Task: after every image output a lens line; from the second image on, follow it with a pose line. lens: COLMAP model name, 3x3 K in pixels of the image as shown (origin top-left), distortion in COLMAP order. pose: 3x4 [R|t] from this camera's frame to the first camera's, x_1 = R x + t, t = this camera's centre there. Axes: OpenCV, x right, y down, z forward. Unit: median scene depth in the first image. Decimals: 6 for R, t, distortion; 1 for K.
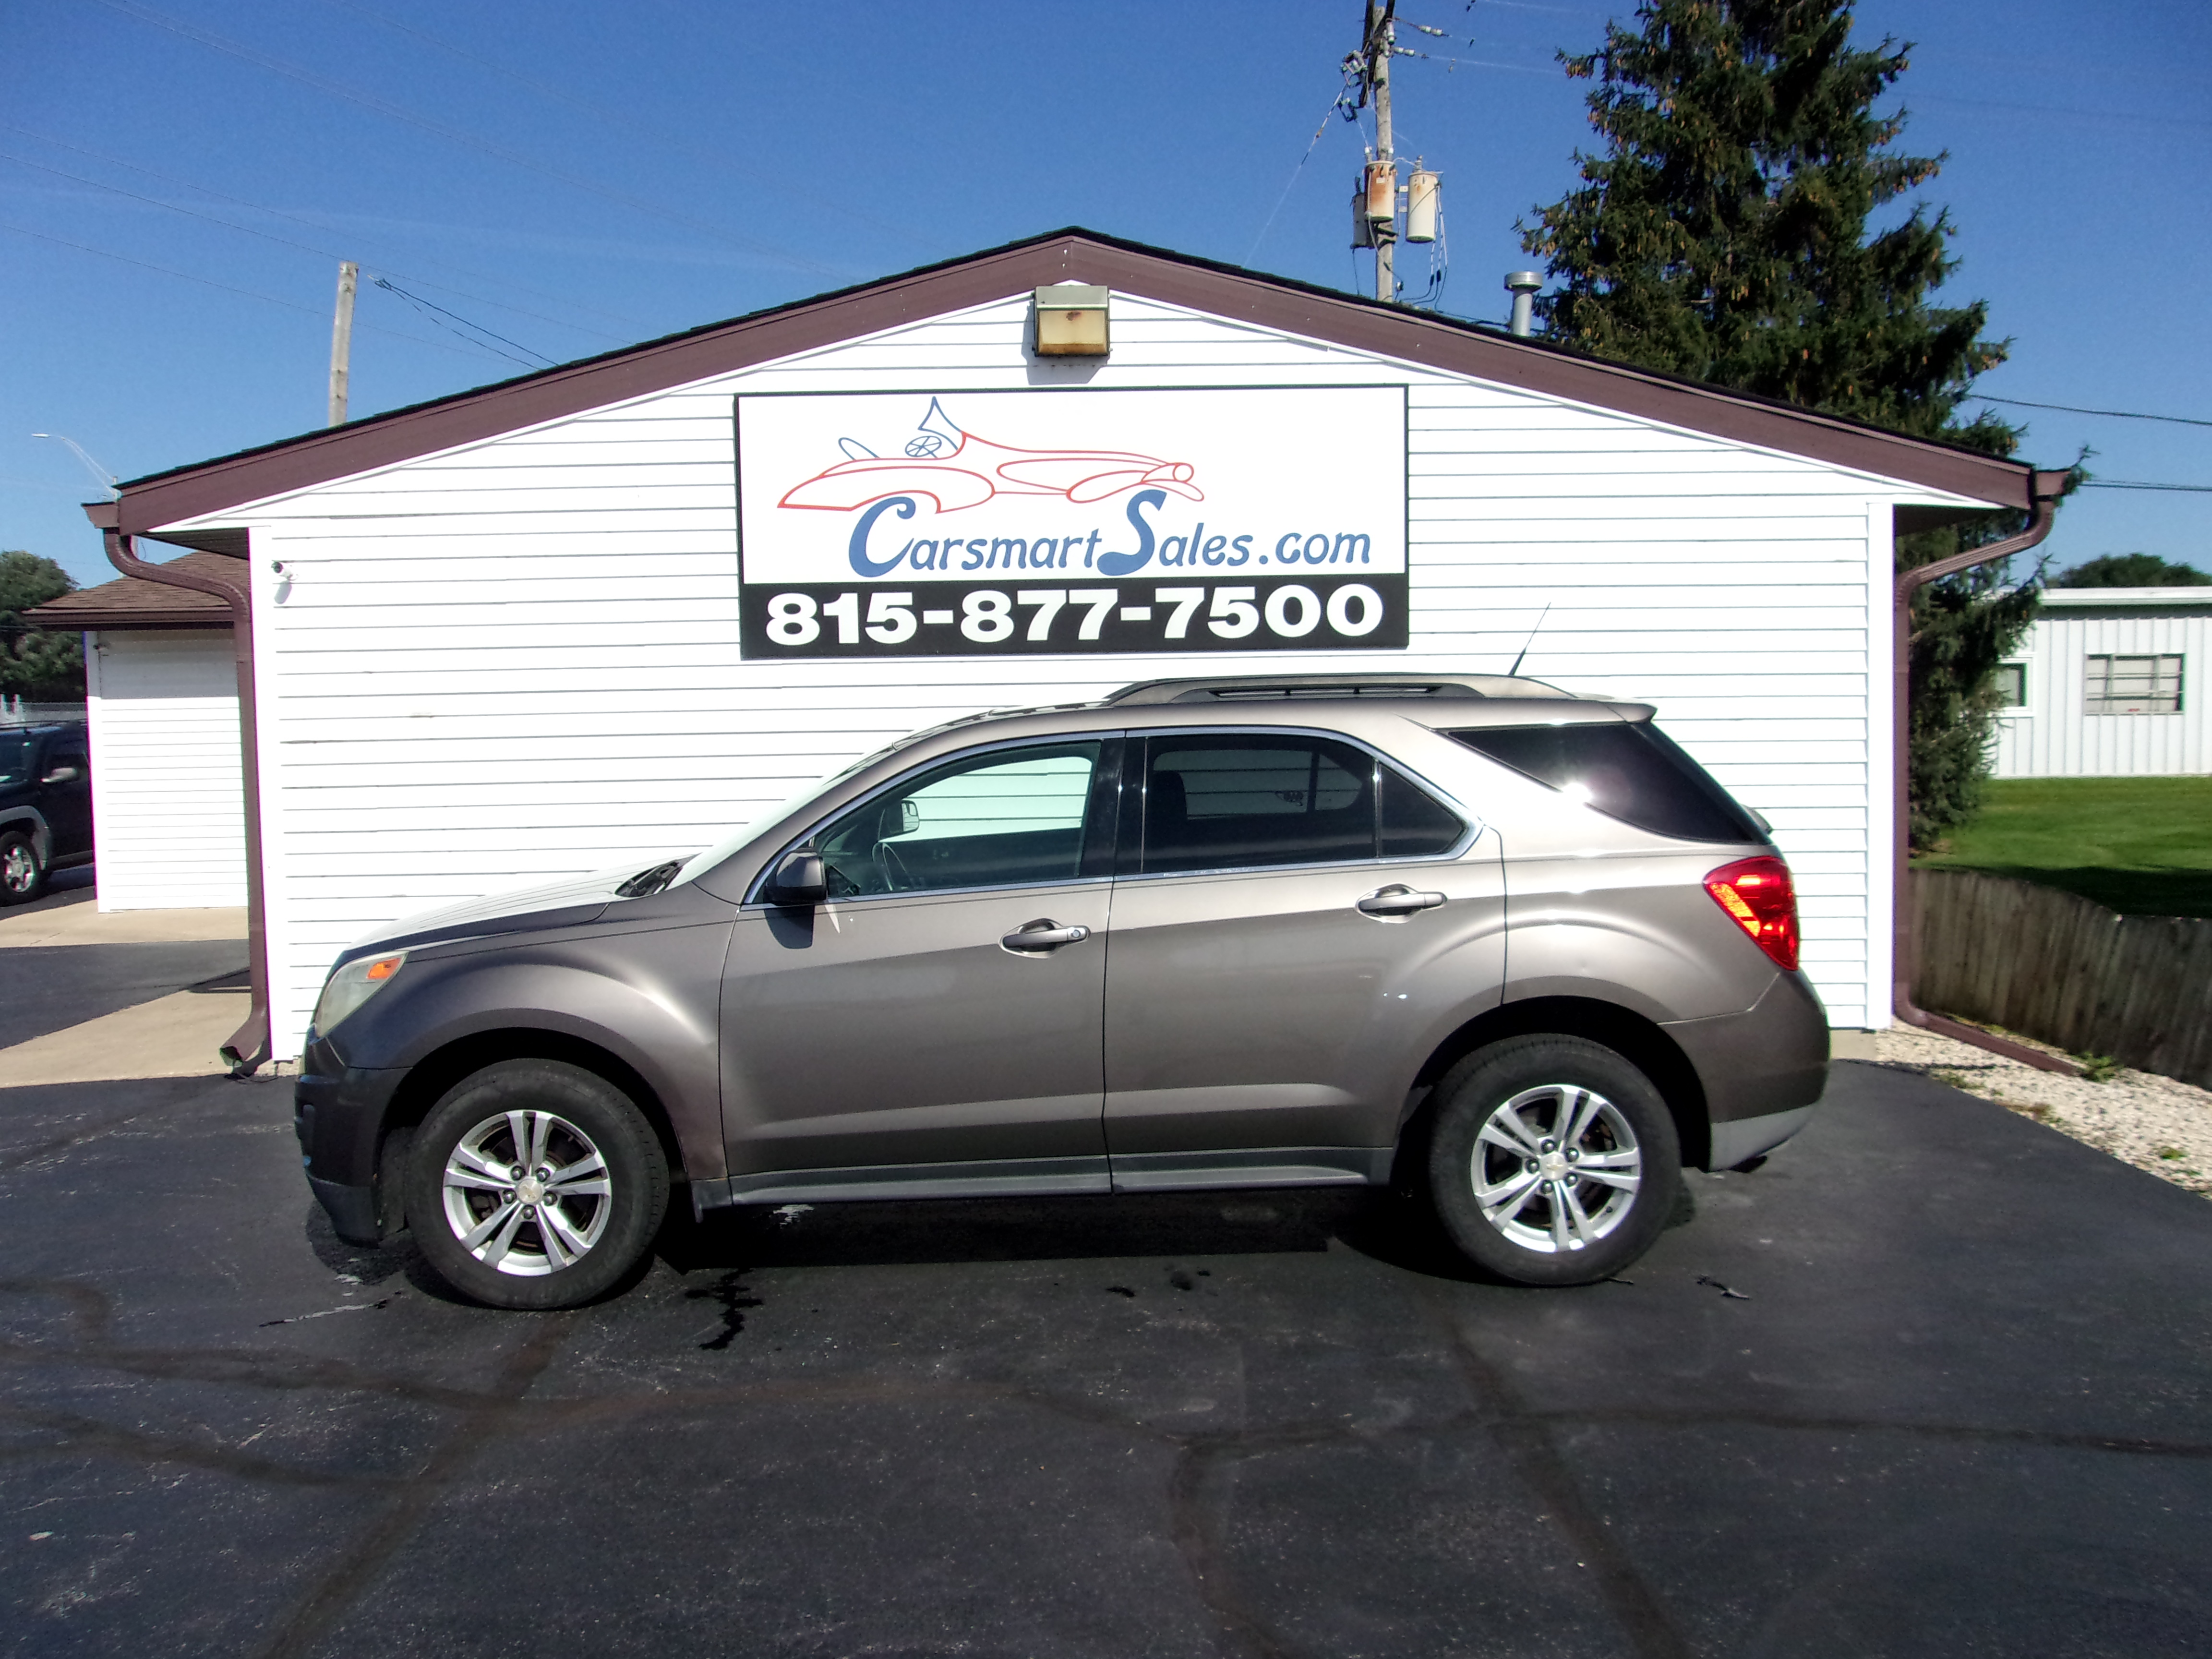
lens RADIAL K [[1744.1, 0, 1105.1], [0, 1744.1, 832.3], [0, 0, 1]] dist [0.008140, 0.016426]
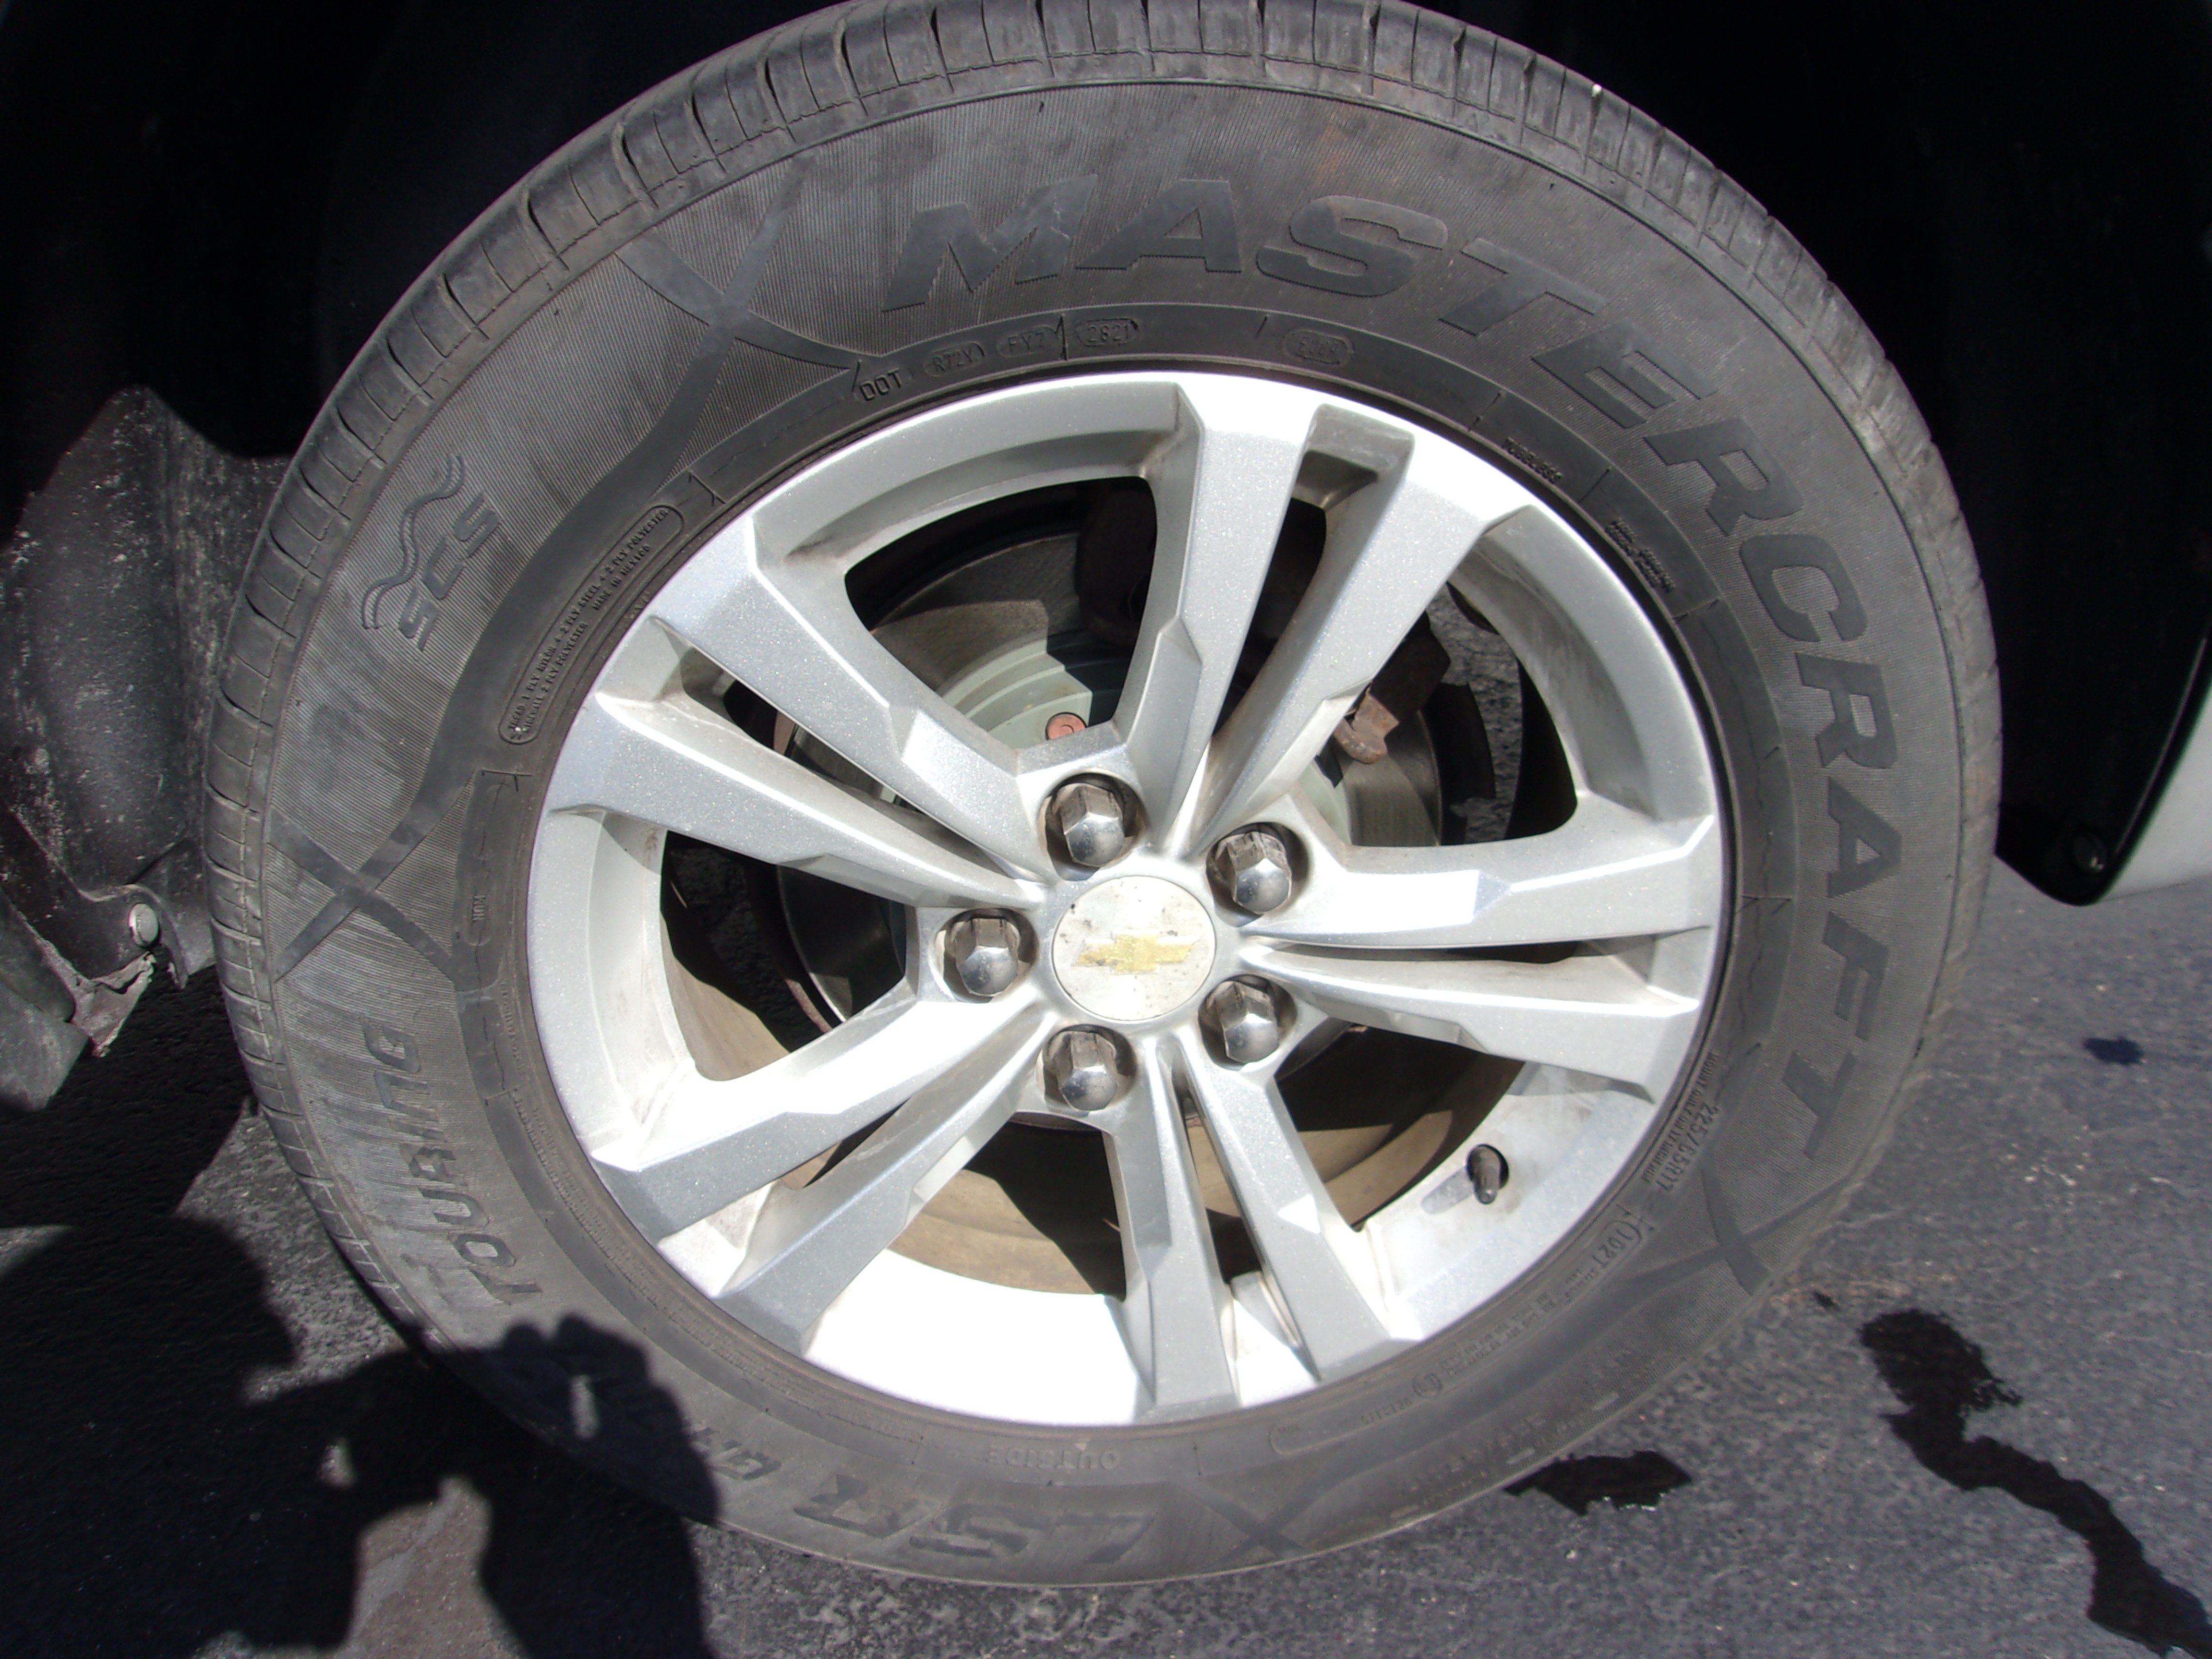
lens RADIAL K [[1744.1, 0, 1111.3], [0, 1744.1, 834.6], [0, 0, 1]] dist [0.008140, 0.016426]
pose [[0.994233, -0.043992, 0.097806, 0.241803], [0.003143, 0.923554, 0.383456, 0.127151], [-0.107198, -0.380938, 0.918366, 0.871311]]
